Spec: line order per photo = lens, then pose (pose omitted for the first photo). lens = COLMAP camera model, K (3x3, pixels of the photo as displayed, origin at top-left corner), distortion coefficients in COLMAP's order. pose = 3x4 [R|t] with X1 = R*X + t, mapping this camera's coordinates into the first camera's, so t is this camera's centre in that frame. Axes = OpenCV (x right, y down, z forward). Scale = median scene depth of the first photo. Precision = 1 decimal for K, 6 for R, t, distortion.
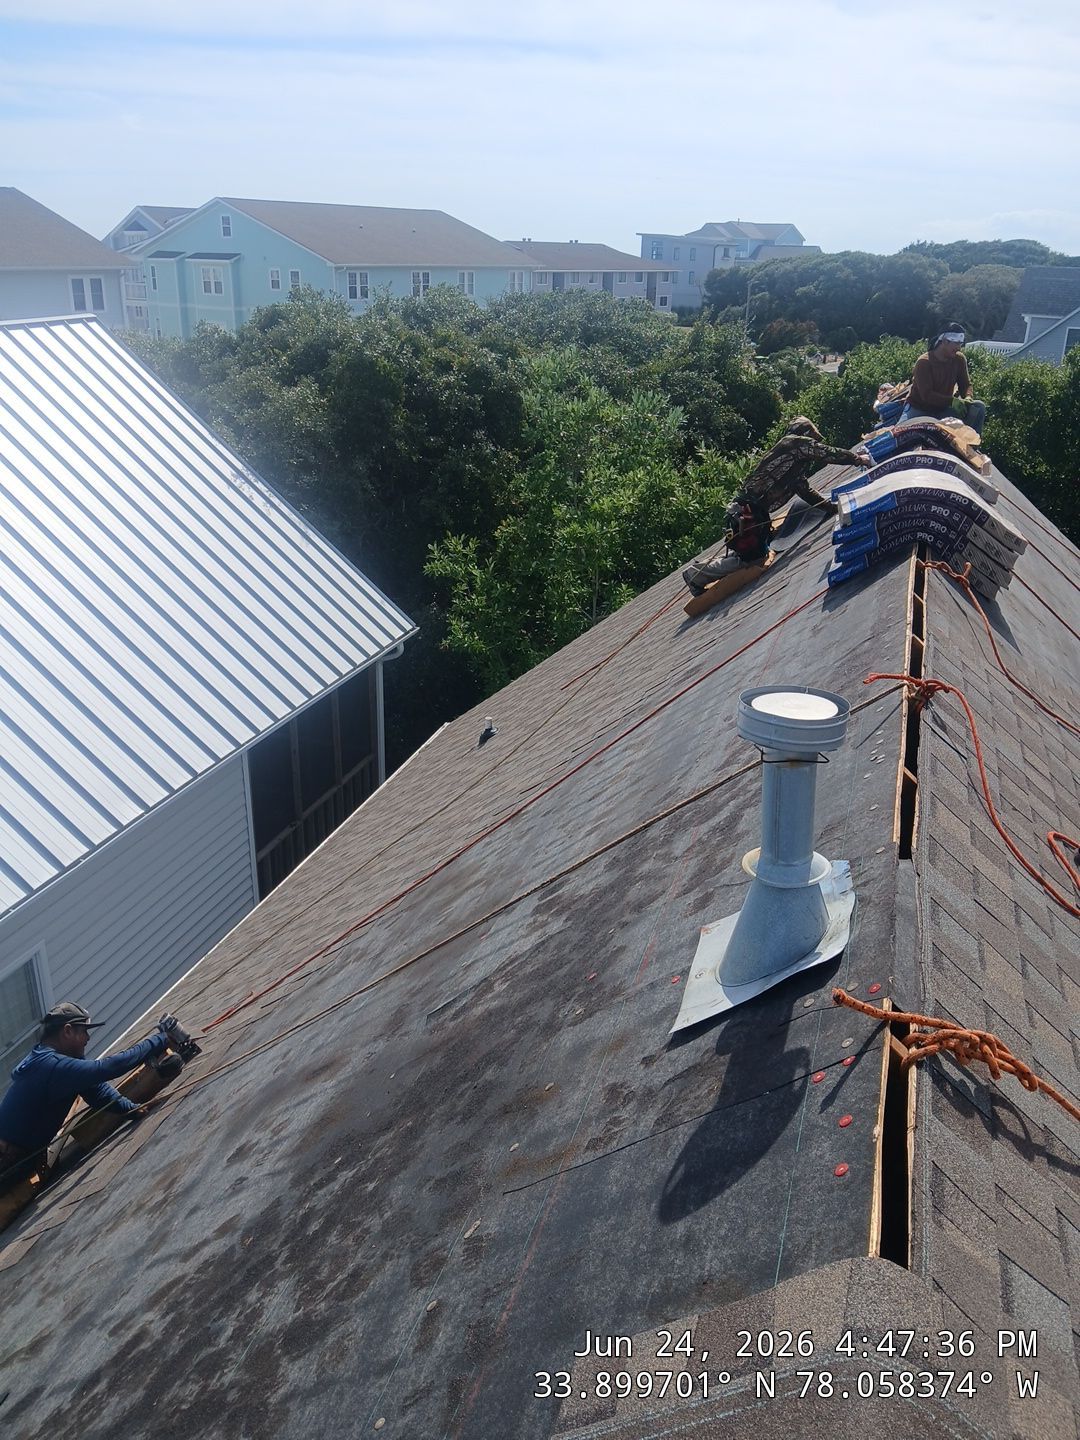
lens RADIAL K [[1178.7, 0, 531.6], [0, 1178.7, 708.9], [0, 0, 1]] dist [0.037434, -0.088889]
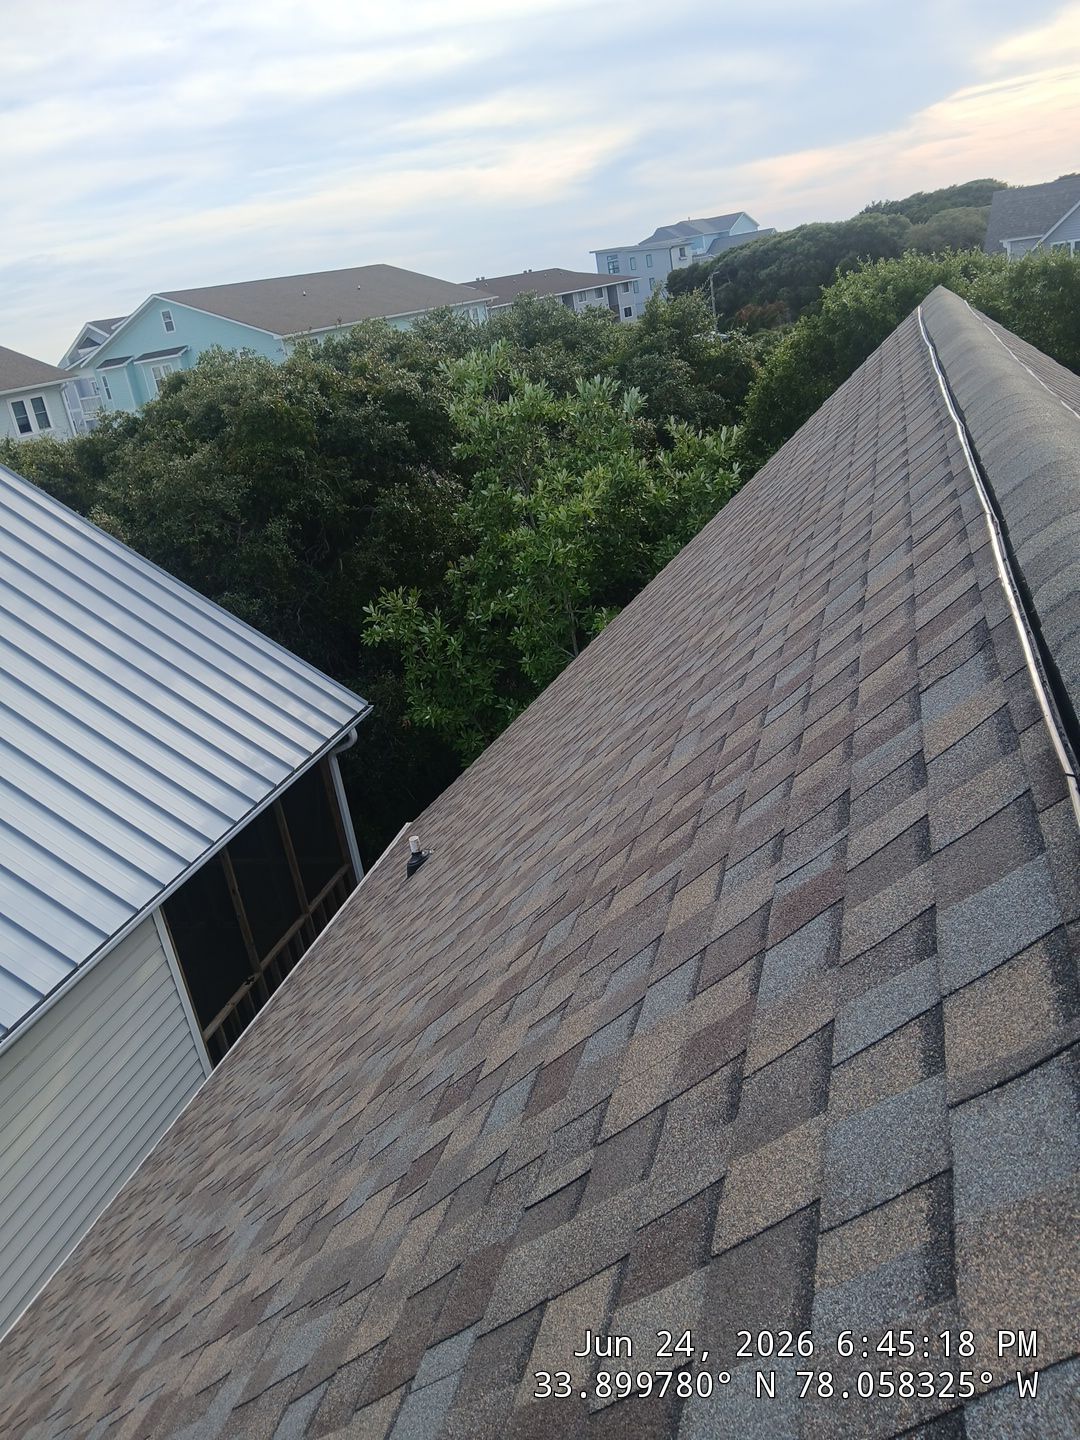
lens RADIAL K [[1178.7, 0, 531.6], [0, 1178.7, 708.9], [0, 0, 1]] dist [0.037434, -0.088889]
pose [[0.981651, -0.187370, -0.035419, 0.029865], [0.186214, 0.981936, -0.033560, -0.013141], [0.041067, 0.026348, 0.998809, 0.123639]]
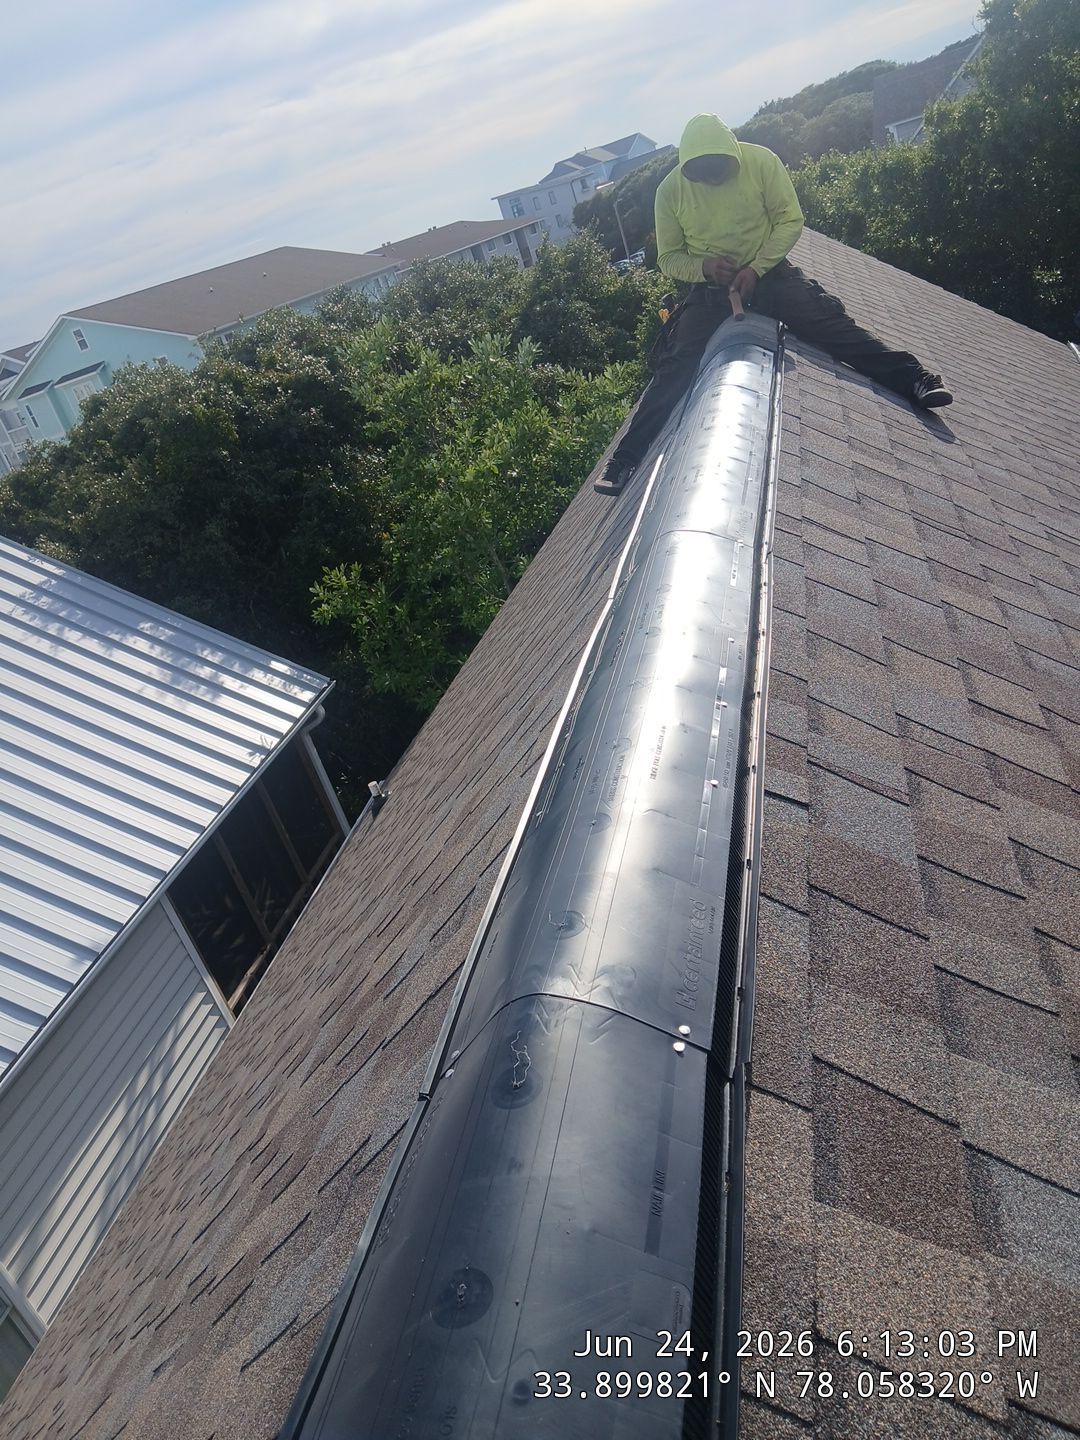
lens RADIAL K [[1181.1, 0, 540.0], [0, 1181.1, 720.0], [0, 0, 1]] dist [0.001407, -0.023998]
pose [[0.937482, -0.346684, -0.030607, 0.044980], [0.347291, 0.937599, 0.017265, -0.002741], [0.022711, -0.026815, 0.999382, 0.089403]]
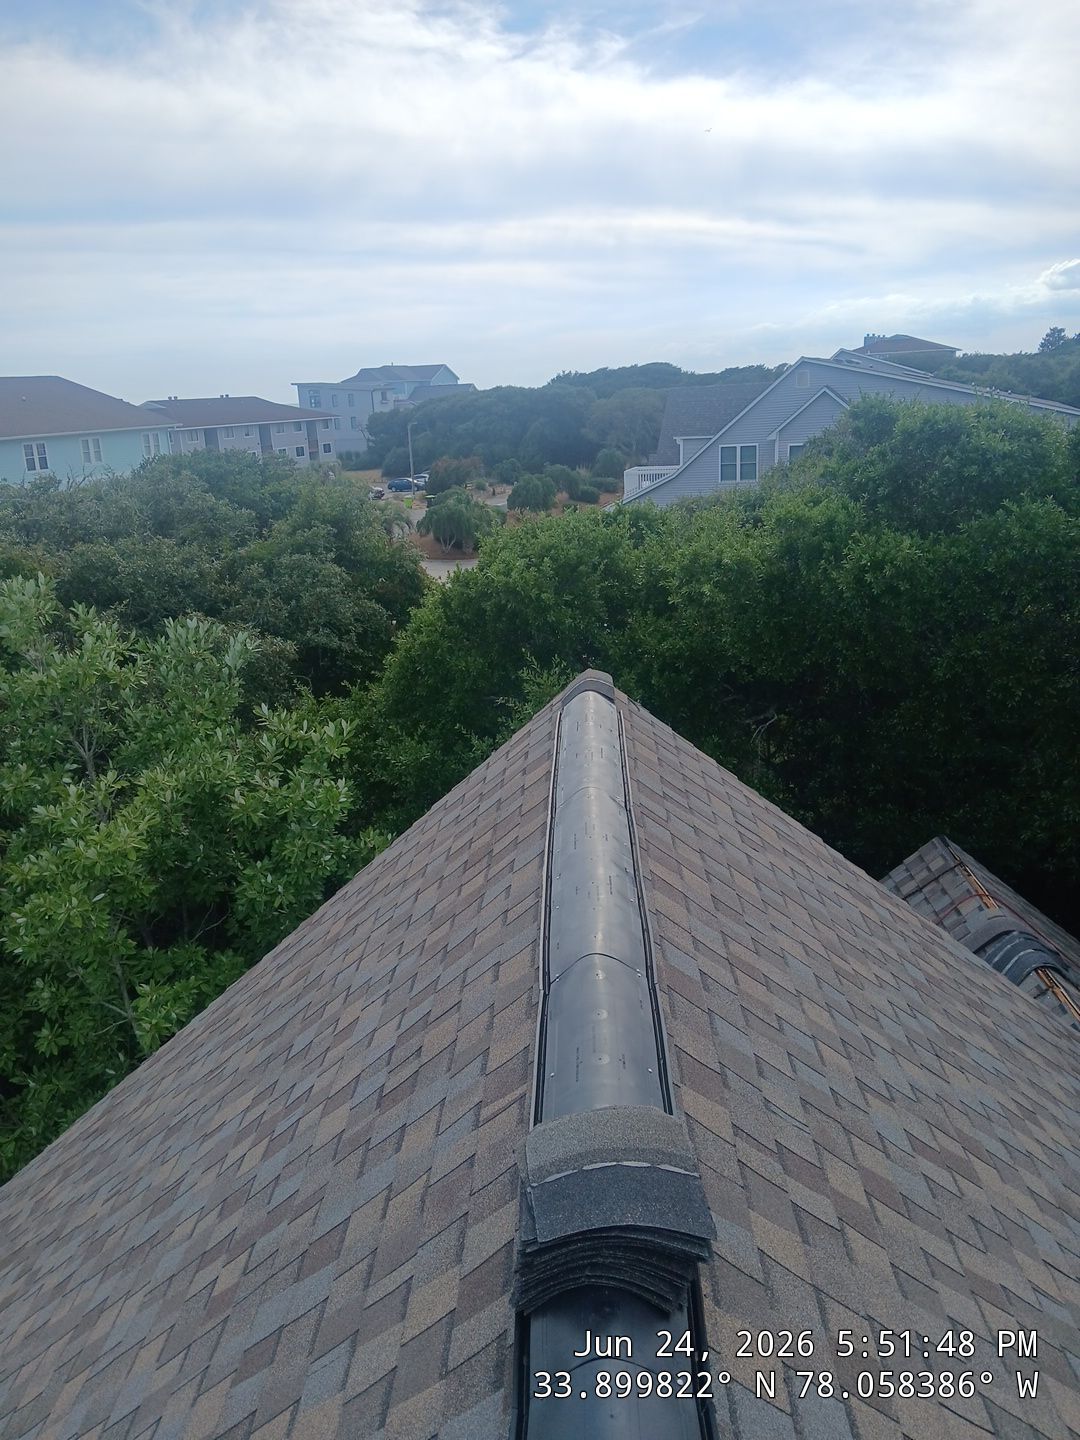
lens RADIAL K [[1148.3, 0, 517.4], [0, 1148.3, 717.1], [0, 0, 1]] dist [0.165465, 0.001948]
pose [[0.964959, -0.137538, 0.223466, 0.086696], [0.159196, 0.983844, -0.081899, -0.094667], [-0.208591, 0.114604, 0.971265, 0.238595]]
